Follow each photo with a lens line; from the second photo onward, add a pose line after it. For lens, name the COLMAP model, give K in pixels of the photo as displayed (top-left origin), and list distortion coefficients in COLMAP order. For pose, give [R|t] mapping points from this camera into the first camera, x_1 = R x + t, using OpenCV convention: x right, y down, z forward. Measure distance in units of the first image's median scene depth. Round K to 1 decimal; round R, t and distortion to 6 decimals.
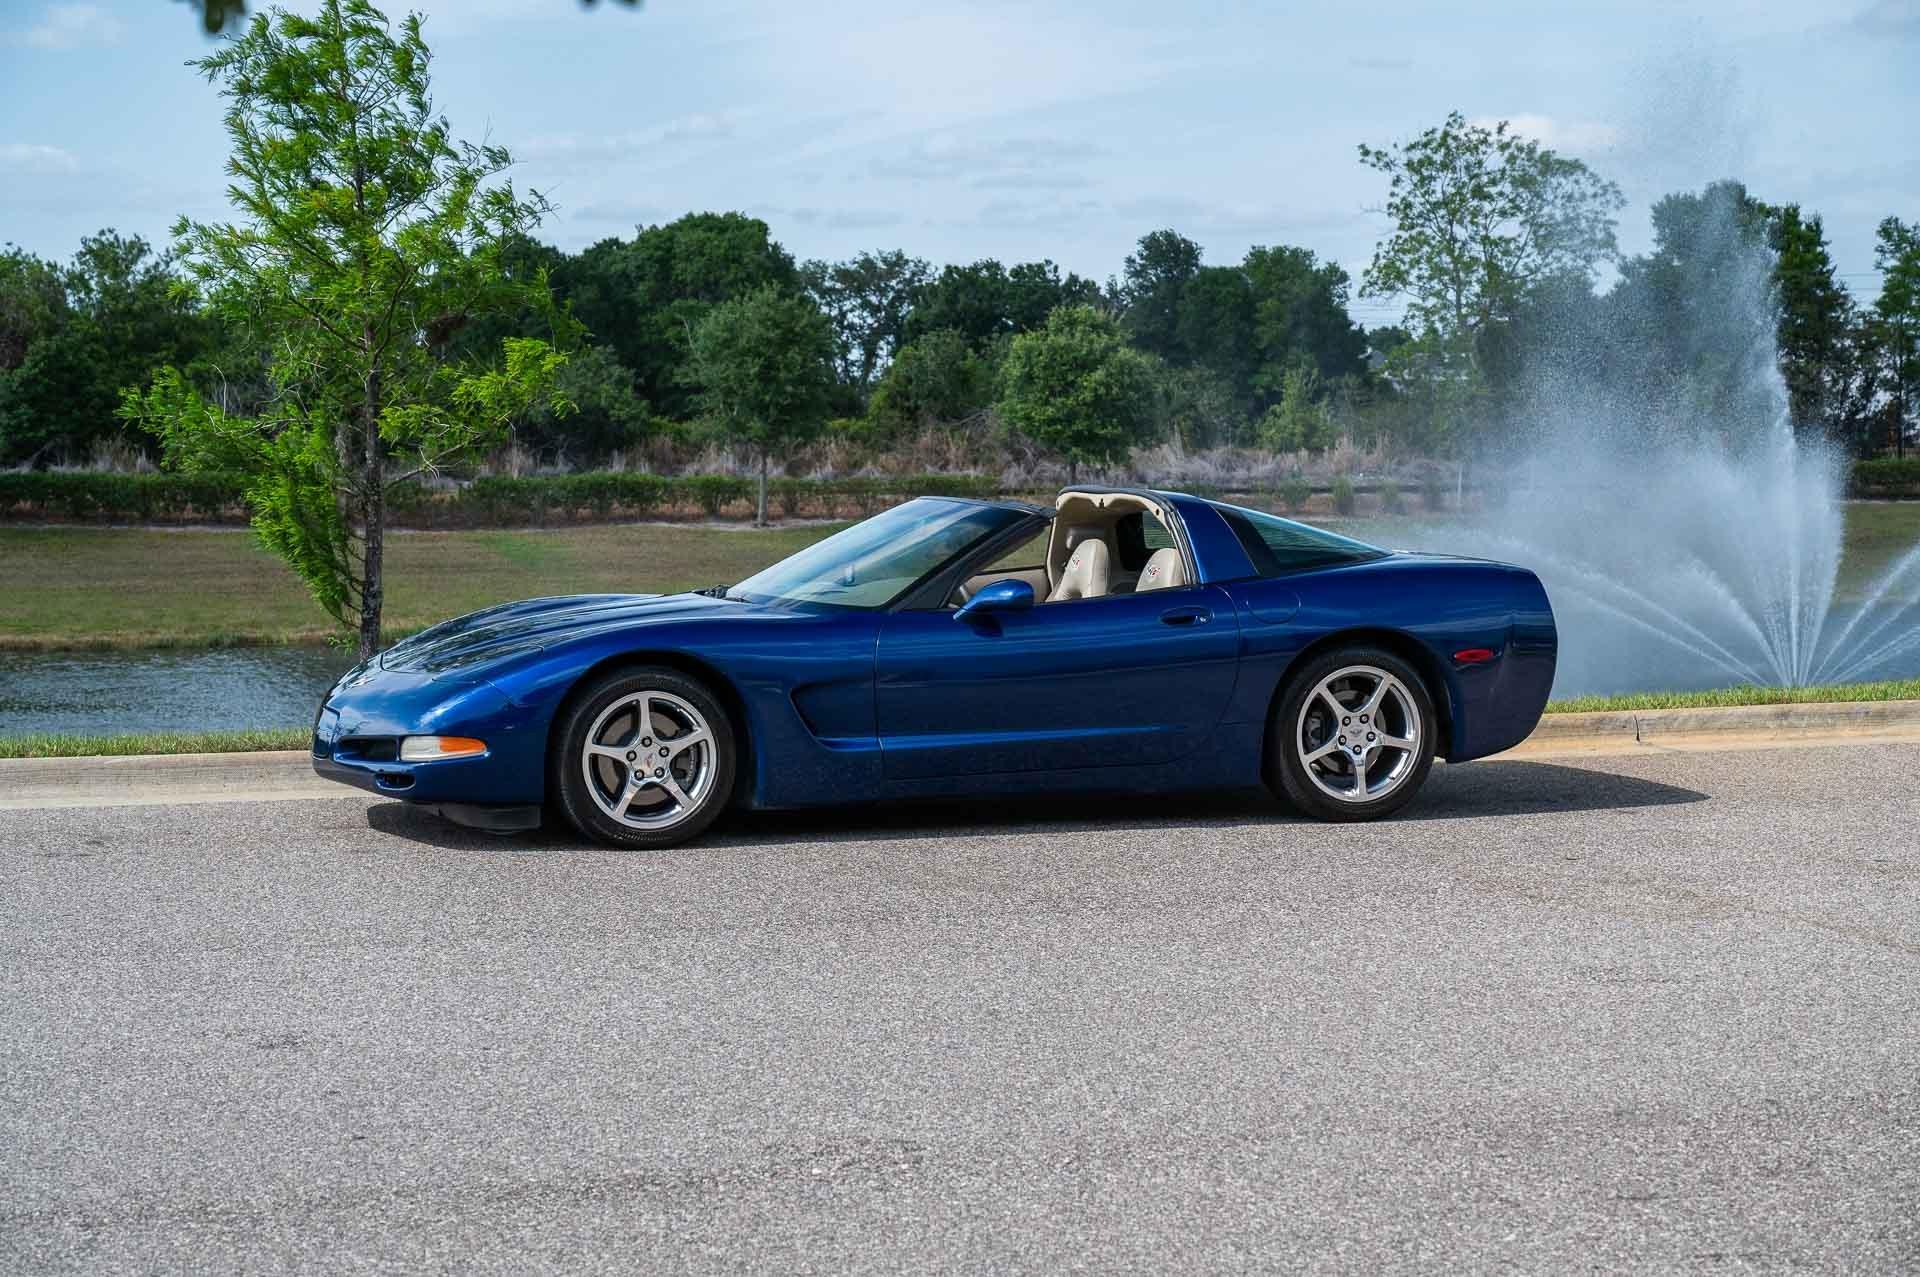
lens RADIAL K [[3887.5, 0, 953.7], [0, 3887.5, 637.6], [0, 0, 1]] dist [0.026414, -0.144794]
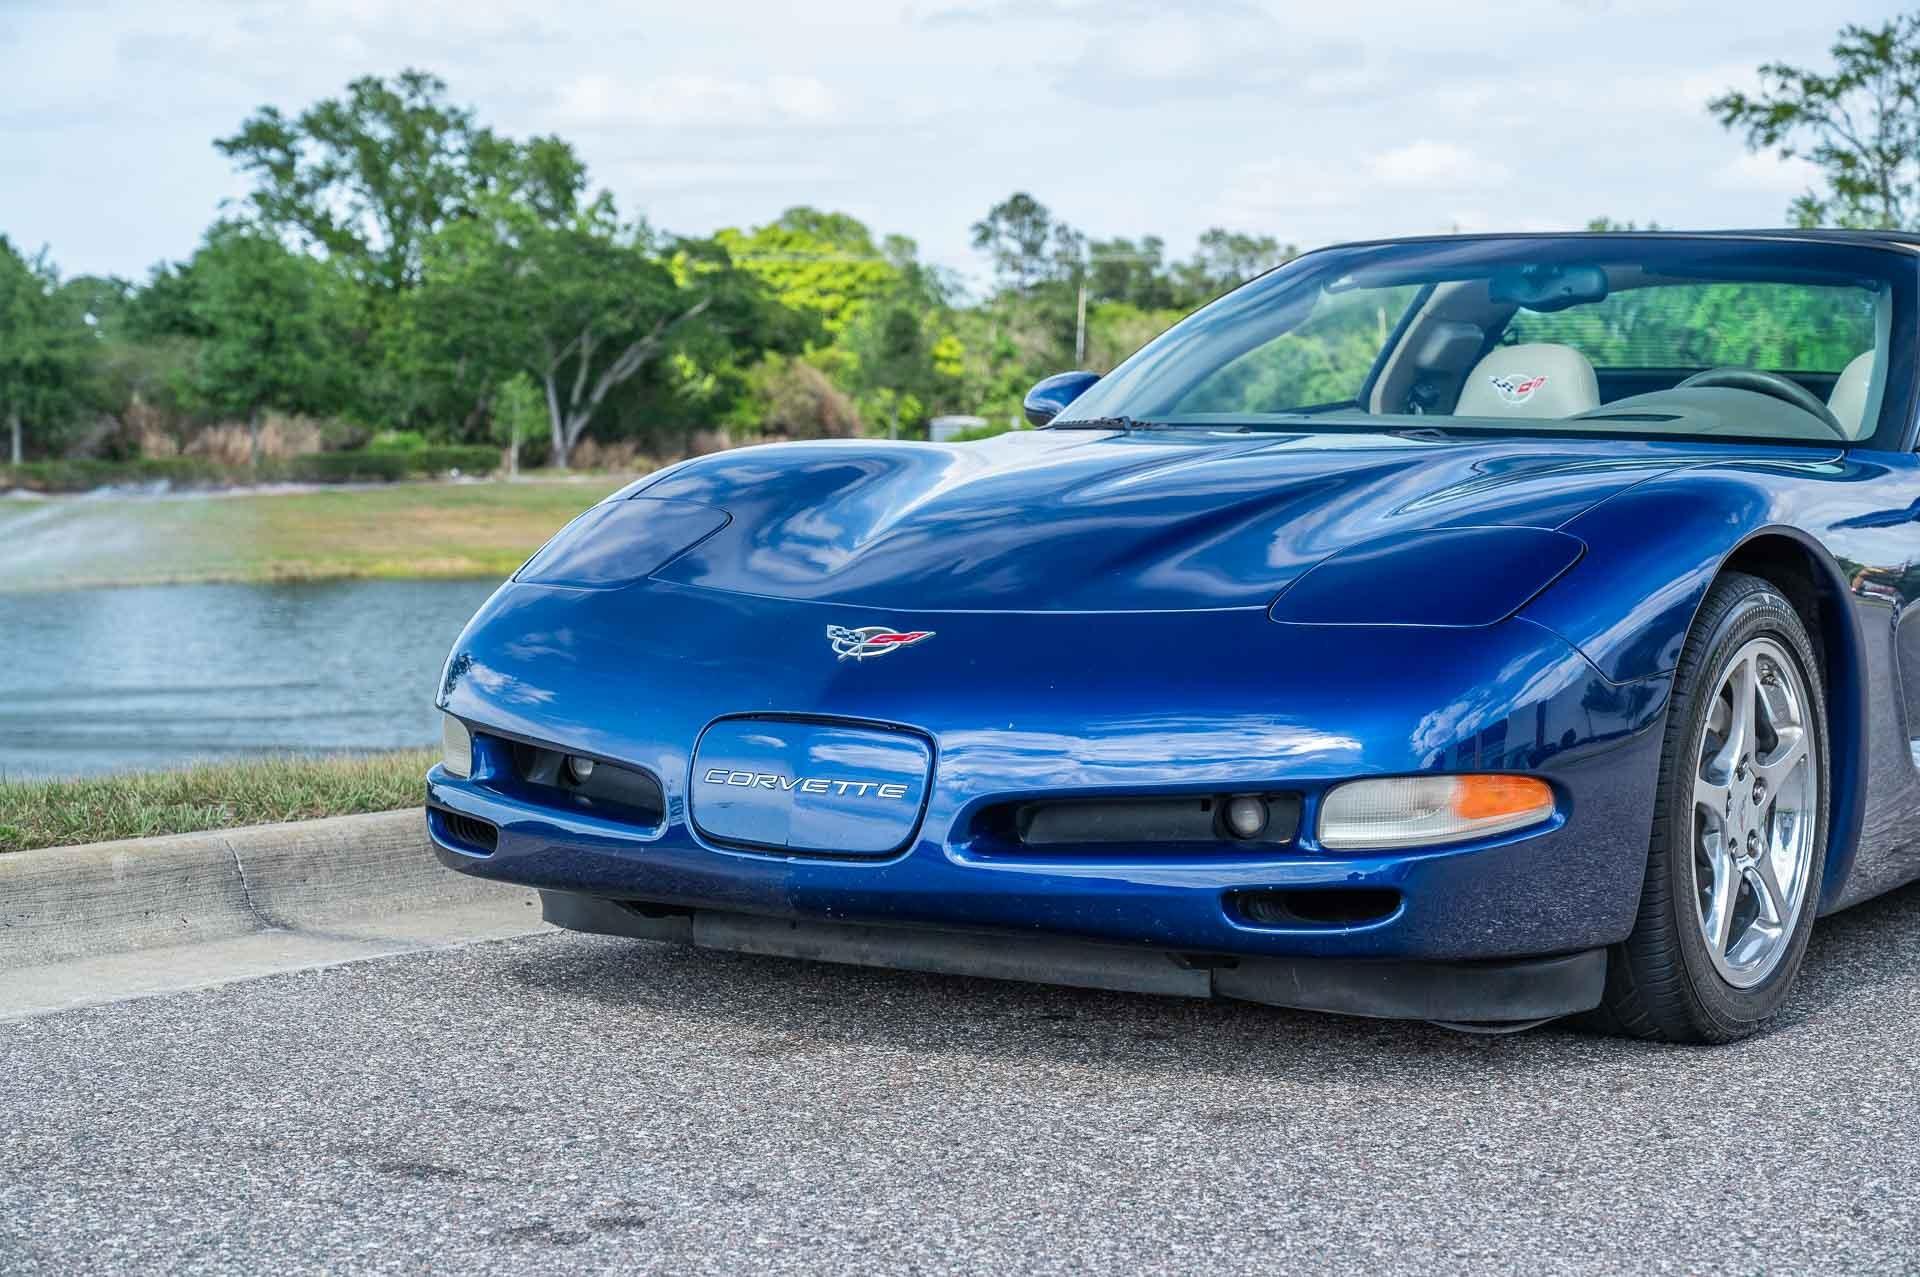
lens RADIAL K [[3882.9, 0, 945.9], [0, 3882.9, 640.3], [0, 0, 1]] dist [0.008885, 0.136166]
pose [[0.784976, -0.022711, 0.619110, -0.055037], [0.024766, 0.999679, 0.005270, 0.001431], [-0.619031, 0.011196, 0.785287, 0.106349]]
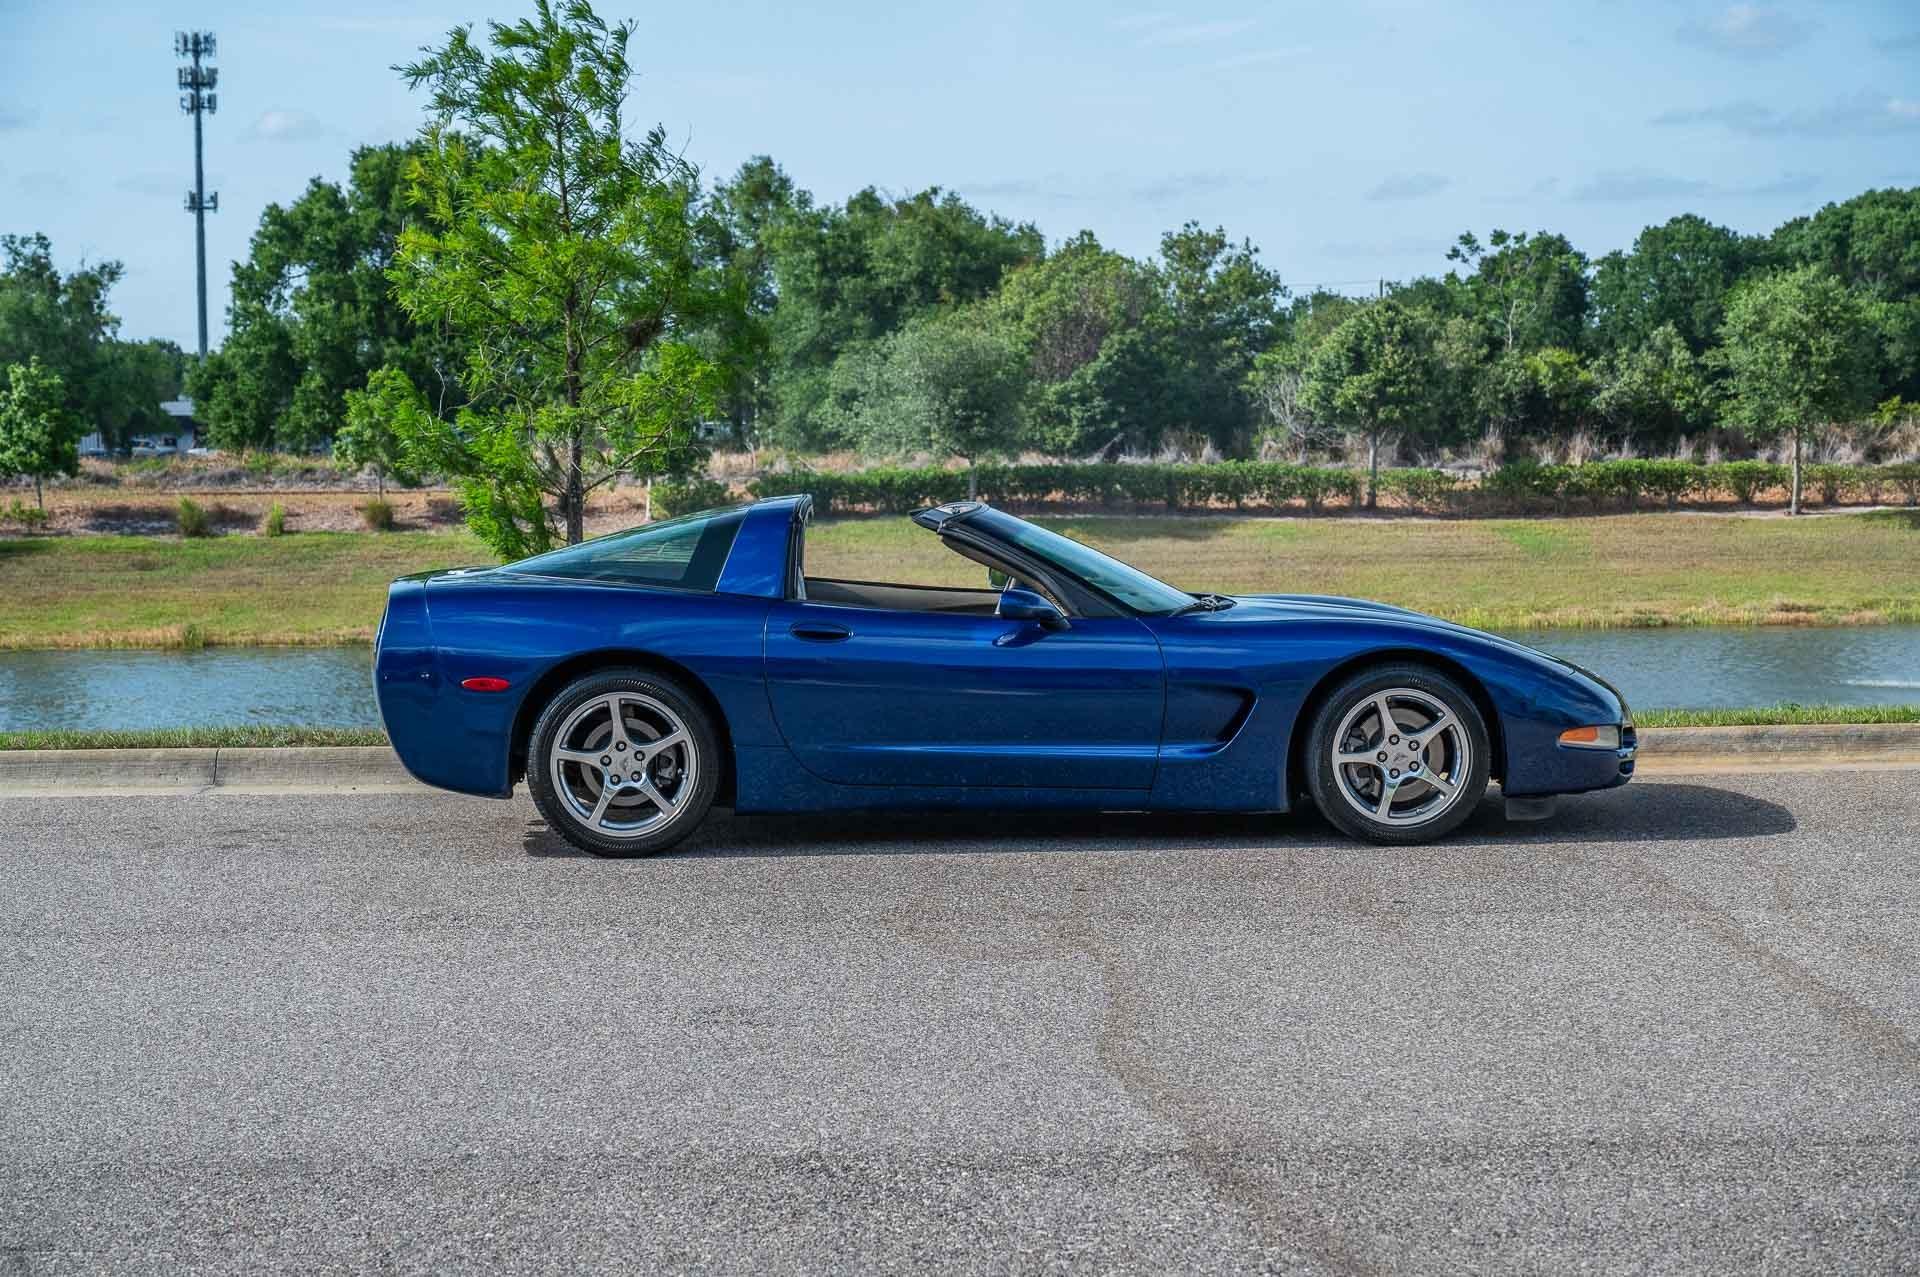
lens RADIAL K [[3889.8, 0, 951.9], [0, 3889.8, 636.3], [0, 0, 1]] dist [0.026178, -0.164528]
pose [[0.947728, 0.008643, -0.318962, 0.061007], [-0.007530, 0.999960, 0.004724, -0.001260], [0.318990, -0.002076, 0.947756, 0.013531]]
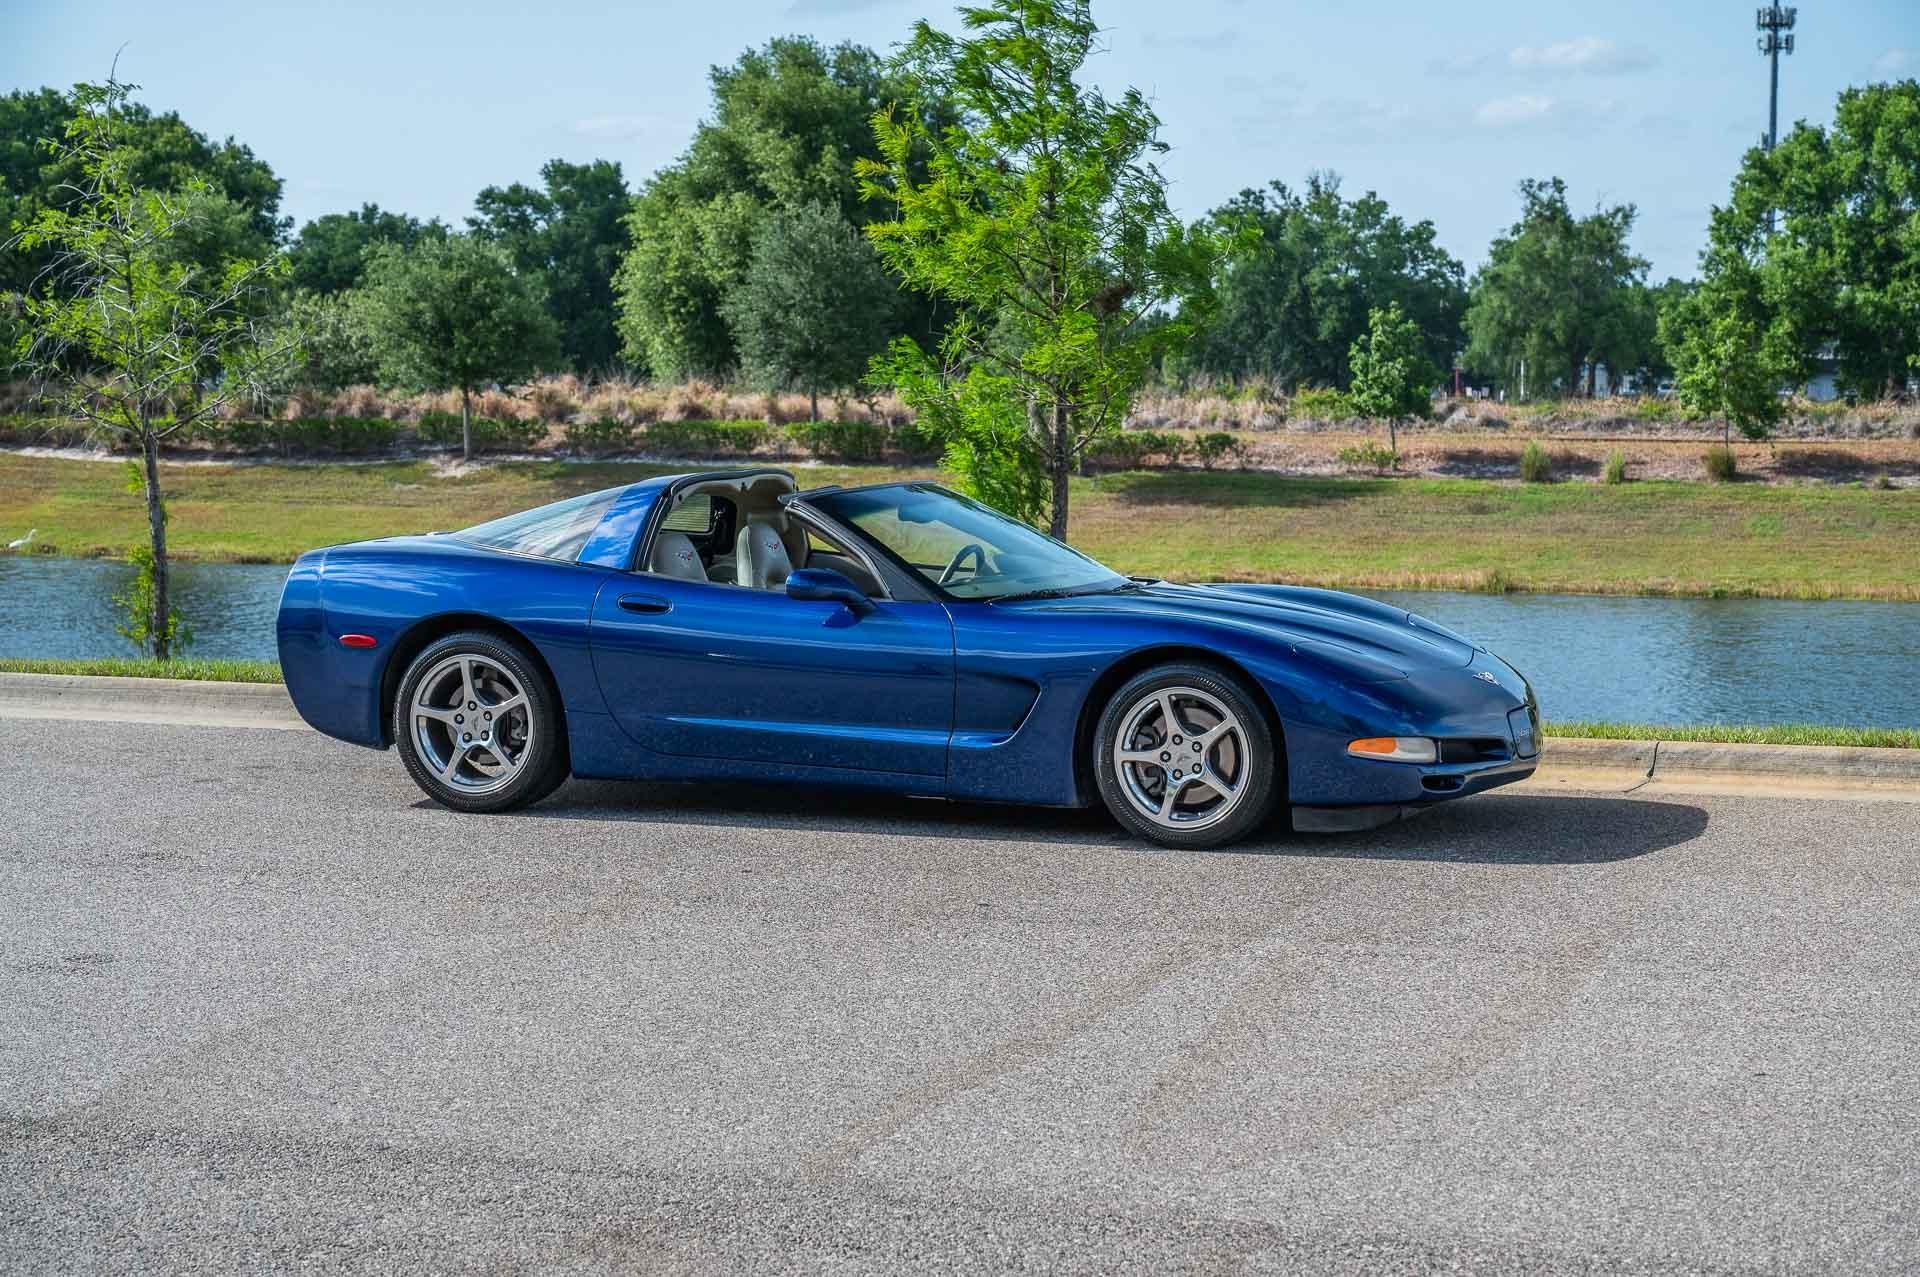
lens RADIAL K [[3873.6, 0, 957.9], [0, 3873.6, 691.3], [0, 0, 1]] dist [0.065346, -0.270245]
pose [[0.744054, 0.061120, -0.665318, 0.116910], [-0.042497, 0.998120, 0.044168, -0.004388], [0.666767, -0.004589, 0.745252, 0.046917]]
